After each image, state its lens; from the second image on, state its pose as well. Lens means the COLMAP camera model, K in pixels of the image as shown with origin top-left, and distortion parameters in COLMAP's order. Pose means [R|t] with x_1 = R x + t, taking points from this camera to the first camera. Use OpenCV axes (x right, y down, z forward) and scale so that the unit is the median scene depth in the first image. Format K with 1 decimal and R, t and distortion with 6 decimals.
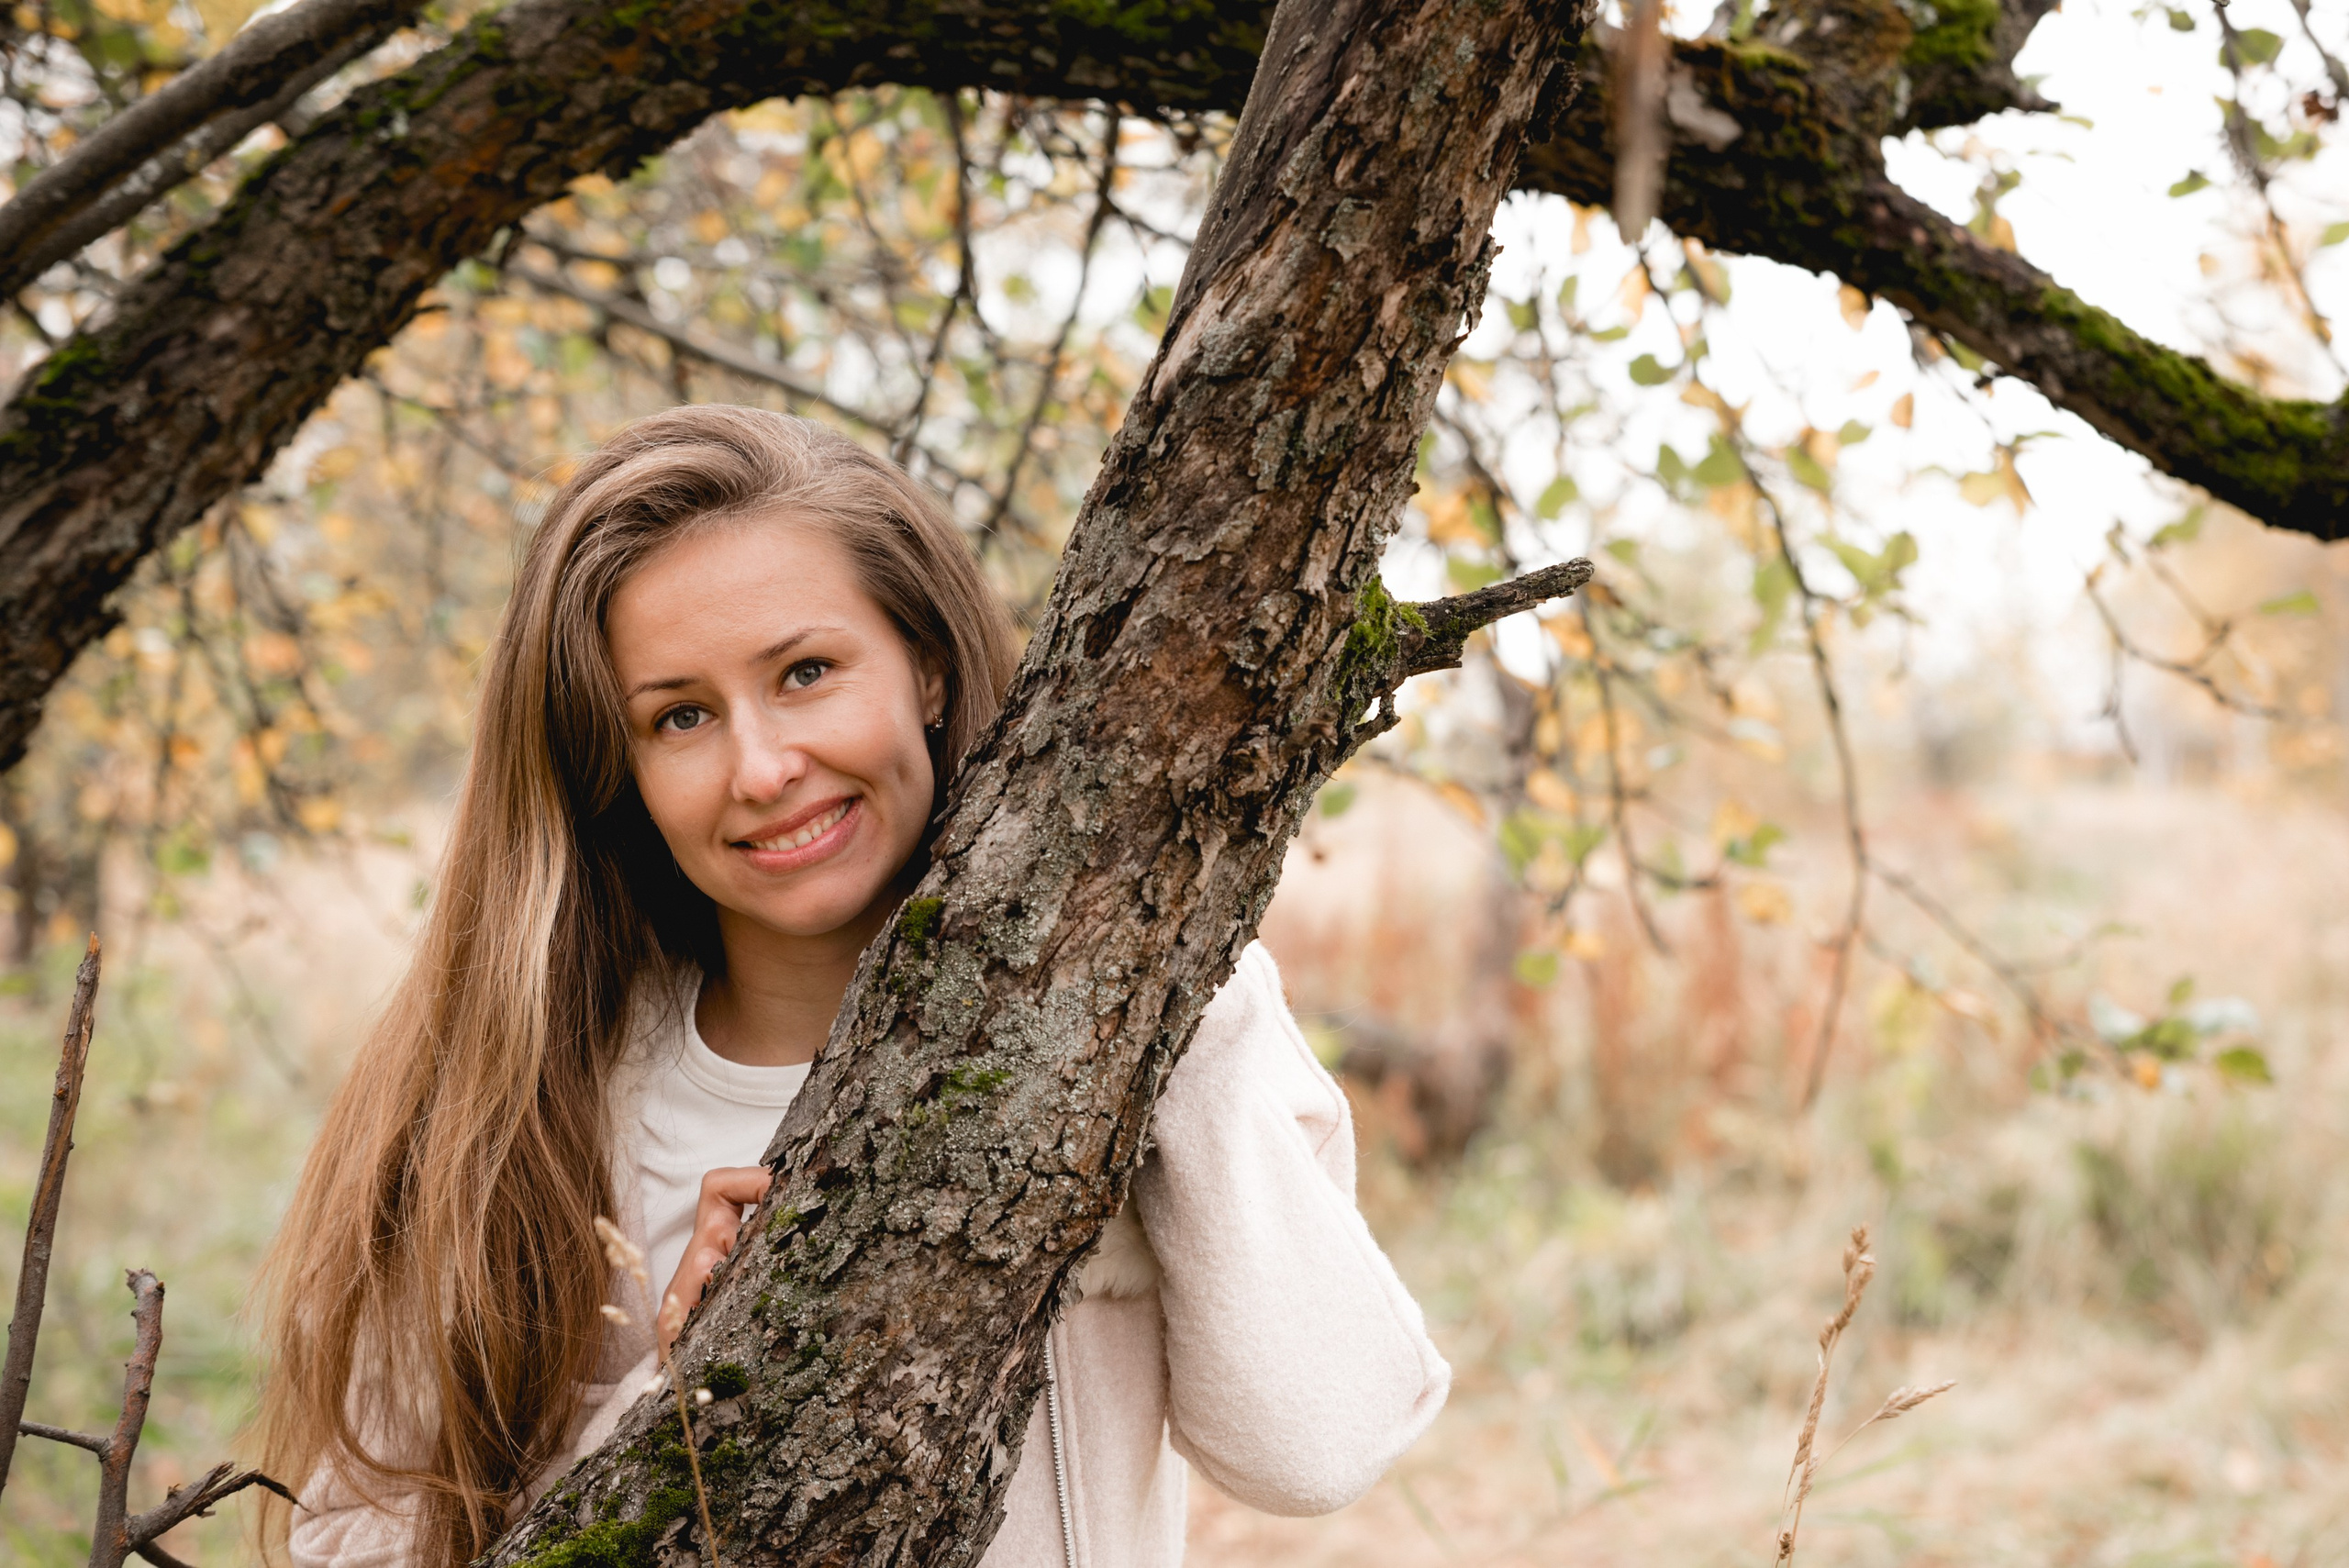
lens RADIAL K [[5252.2, 0, 1174.5], [0, 5252.2, 784.0], [0, 0, 1]] dist [0.028408, -0.091299]
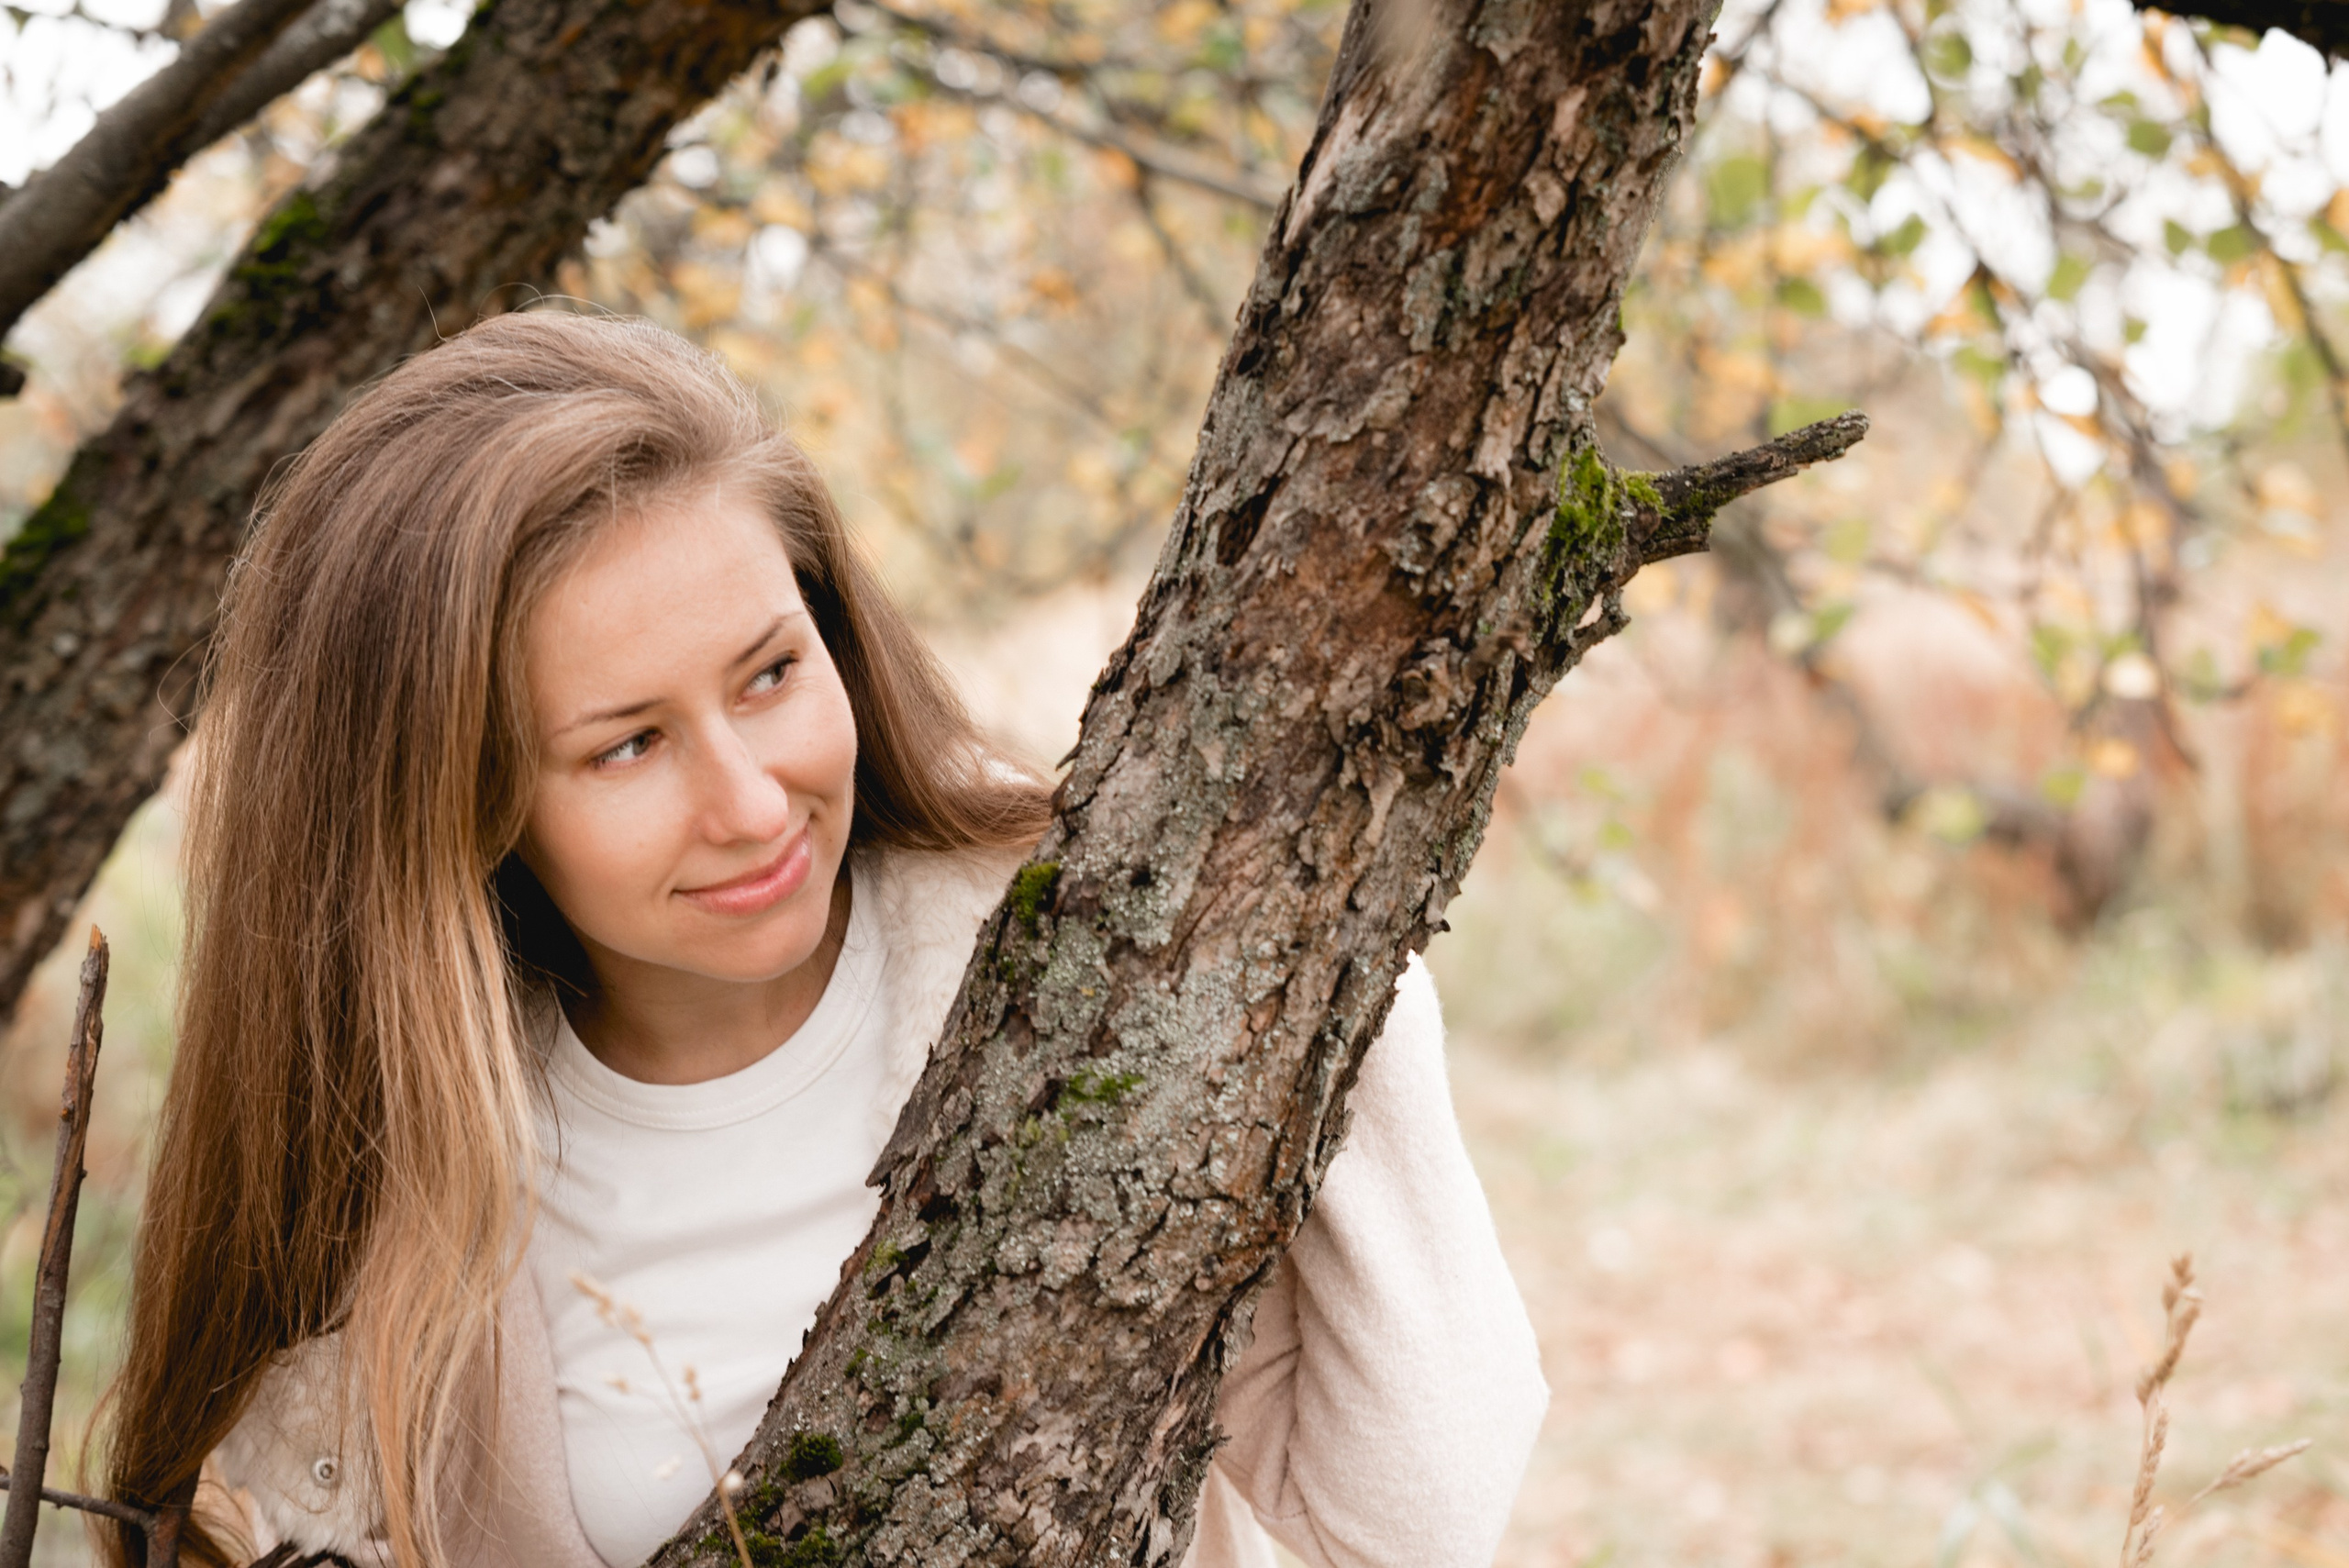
lens RADIAL K [[5292.2, 0, 1174.5], [0, 5292.2, 784.0], [0, 0, 1]] dist [-0.064158, -0.369732]
pose [[0.992628, -0.031099, -0.117147, 0.071435], [0.035817, 0.998621, 0.038392, -0.021864], [0.115792, -0.042305, 0.992372, 0.185802]]
